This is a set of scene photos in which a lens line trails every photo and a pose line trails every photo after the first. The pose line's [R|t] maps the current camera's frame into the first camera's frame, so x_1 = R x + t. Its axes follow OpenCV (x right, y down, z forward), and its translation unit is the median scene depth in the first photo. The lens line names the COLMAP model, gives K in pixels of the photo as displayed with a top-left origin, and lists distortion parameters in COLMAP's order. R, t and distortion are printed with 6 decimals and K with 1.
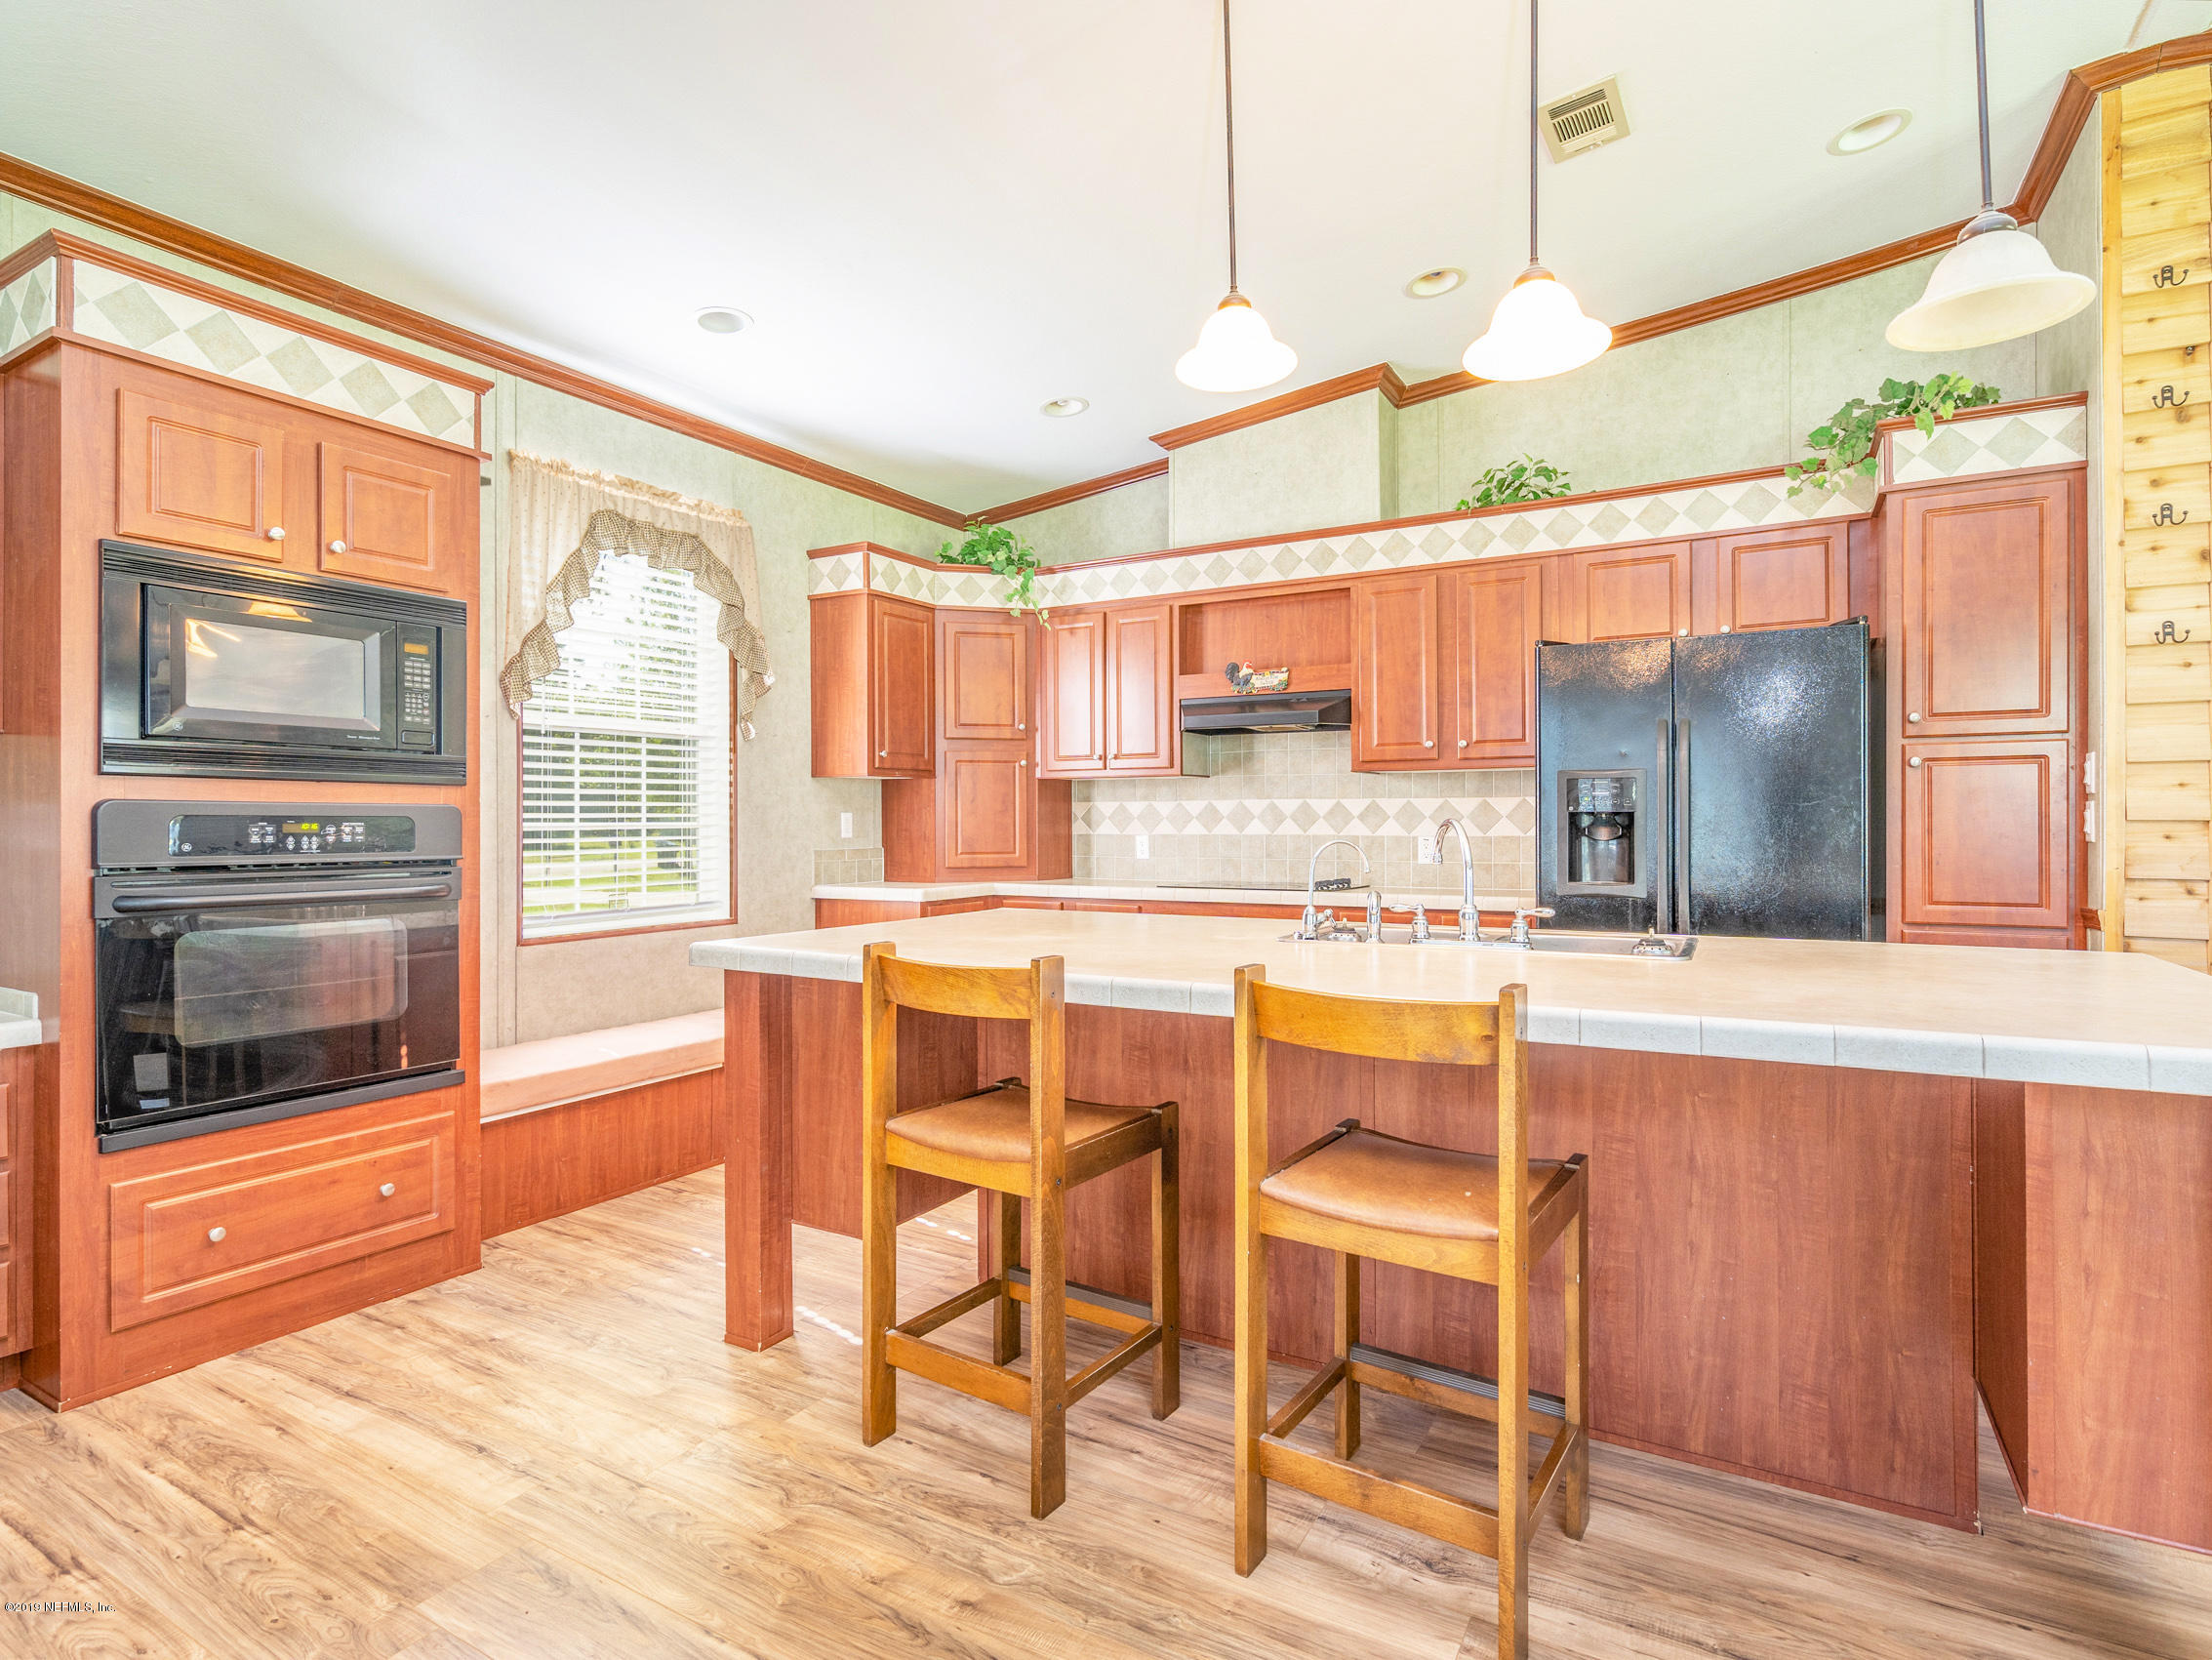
lens RADIAL K [[1141.7, 0, 1104.3], [0, 1141.7, 820.7], [0, 0, 1]] dist [-0.003279, 0.000338]
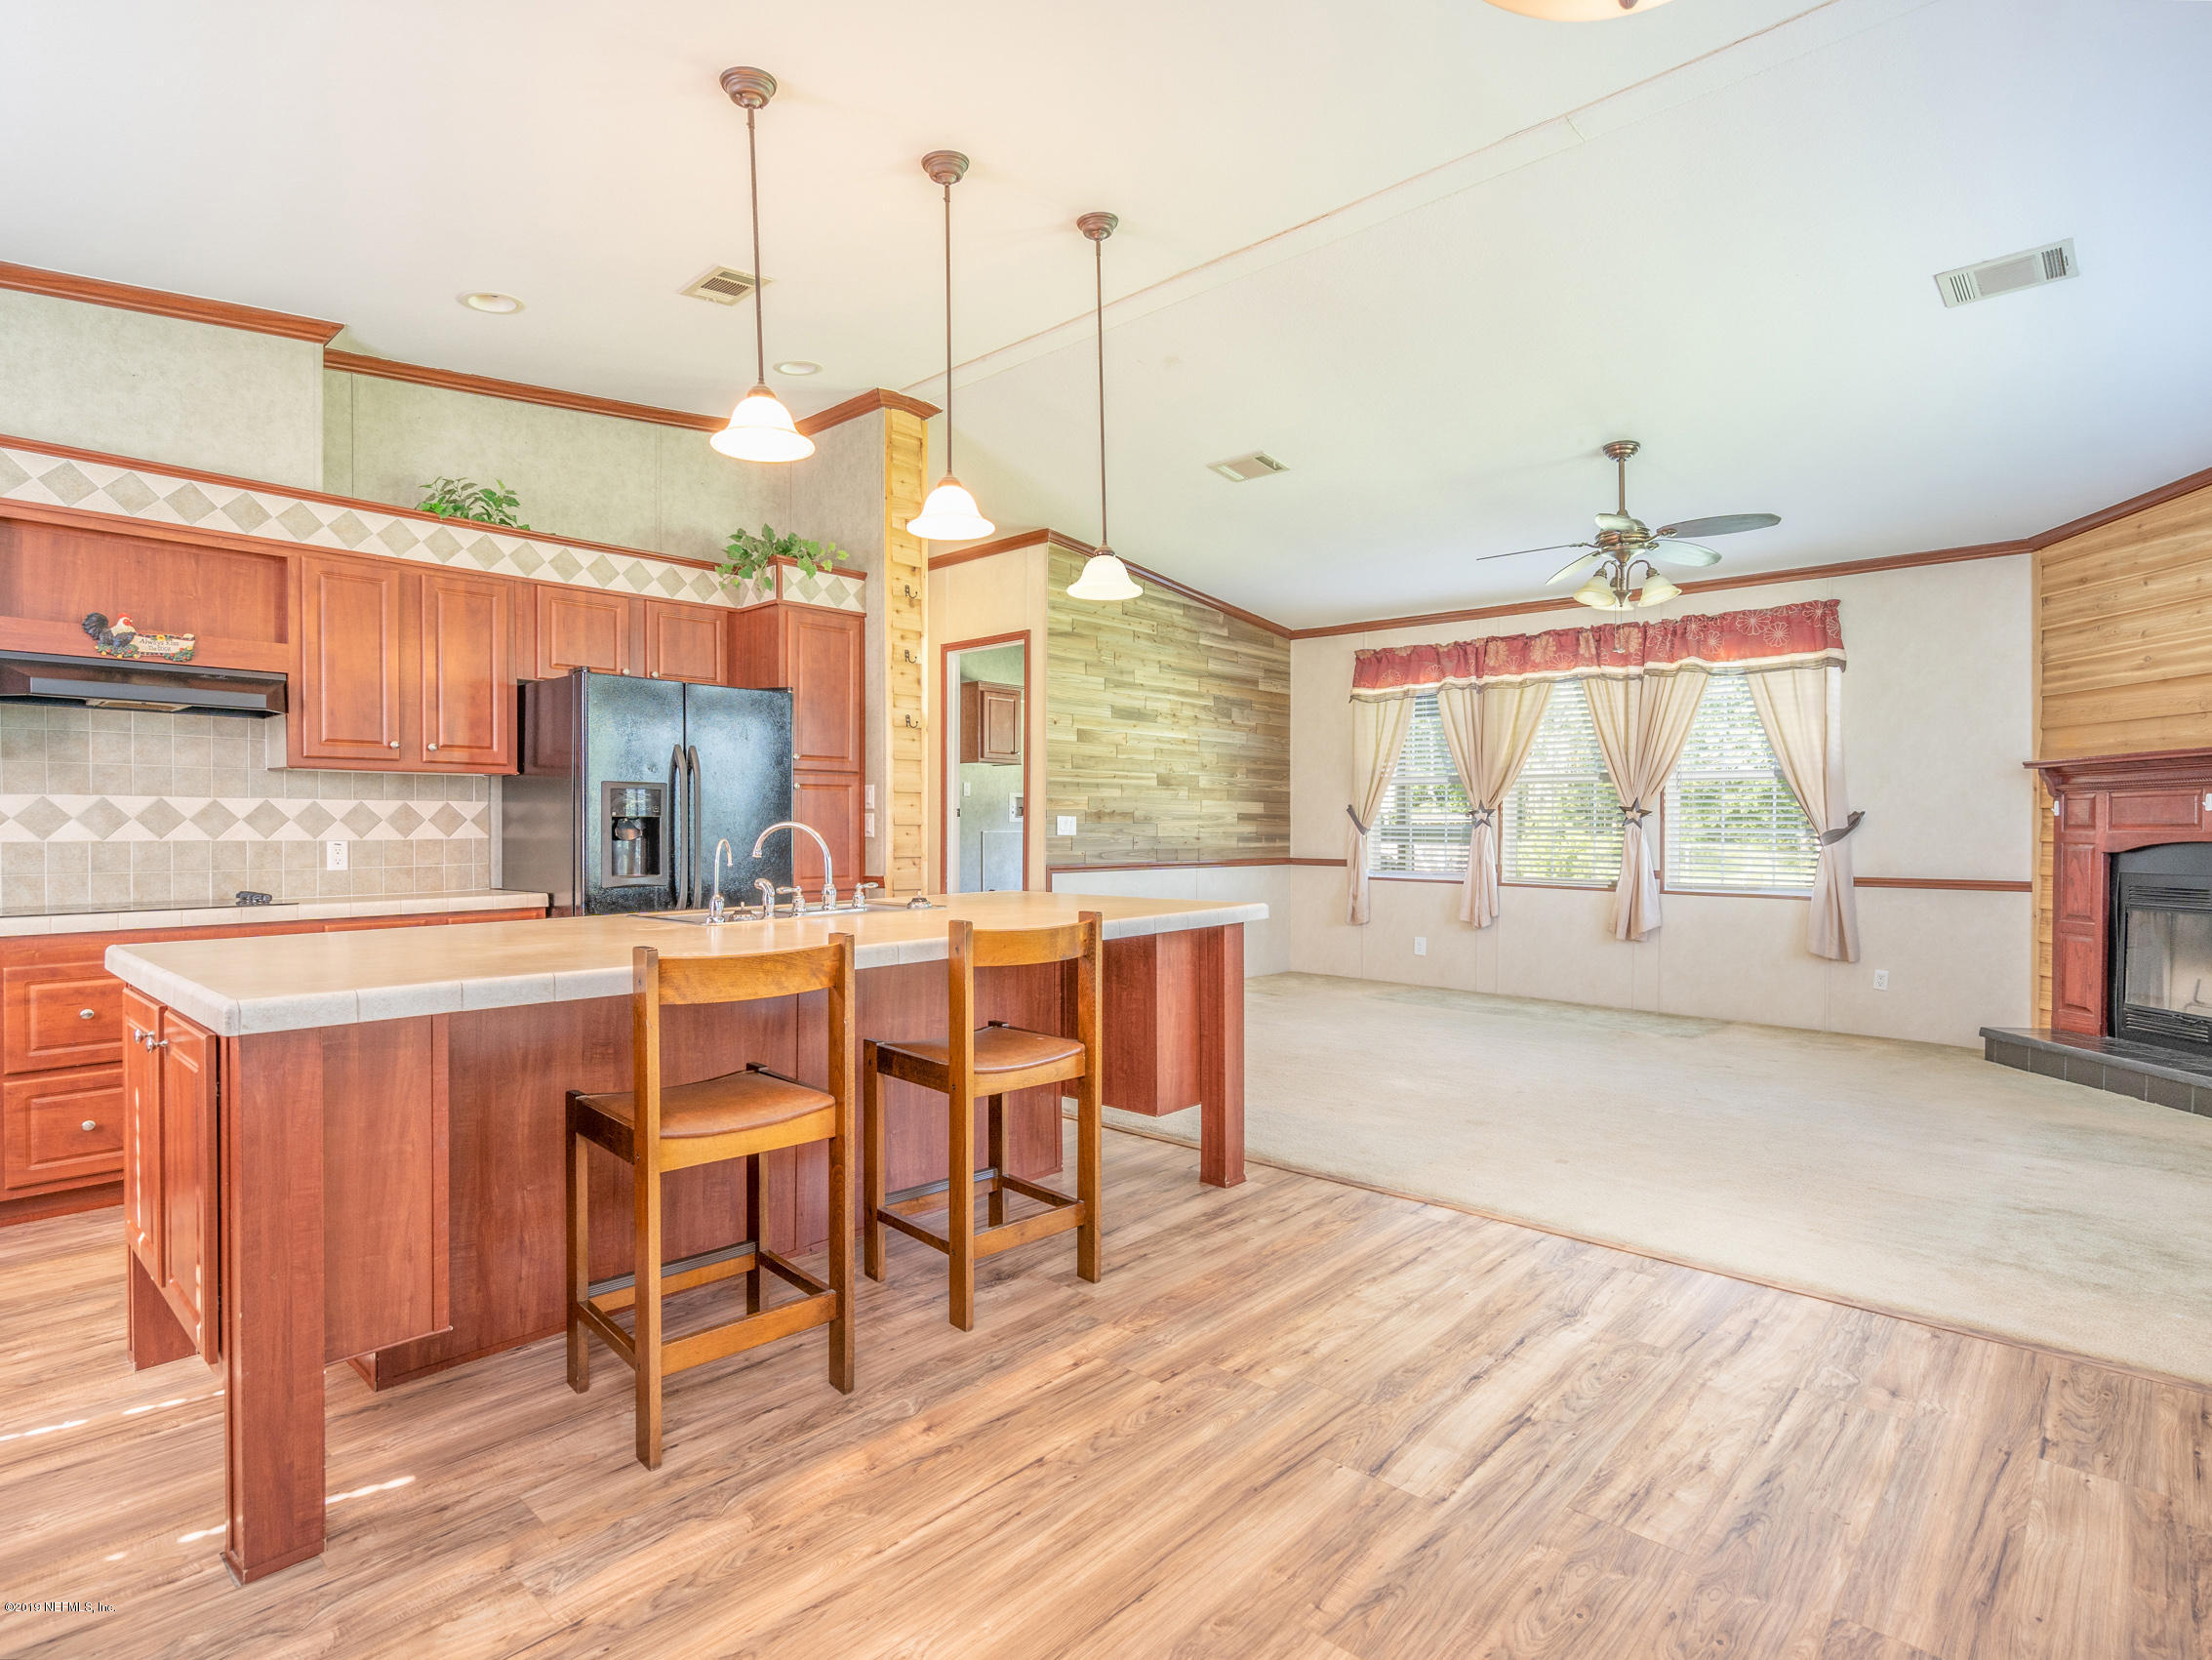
lens RADIAL K [[1130.3, 0, 1106.9], [0, 1130.3, 834.3], [0, 0, 1]] dist [-0.002436, 0.000270]
pose [[0.214206, -0.006592, 0.976766, -0.512833], [-0.001499, 0.999974, 0.007077, 0.001174], [-0.976787, -0.002980, 0.214191, 0.204865]]
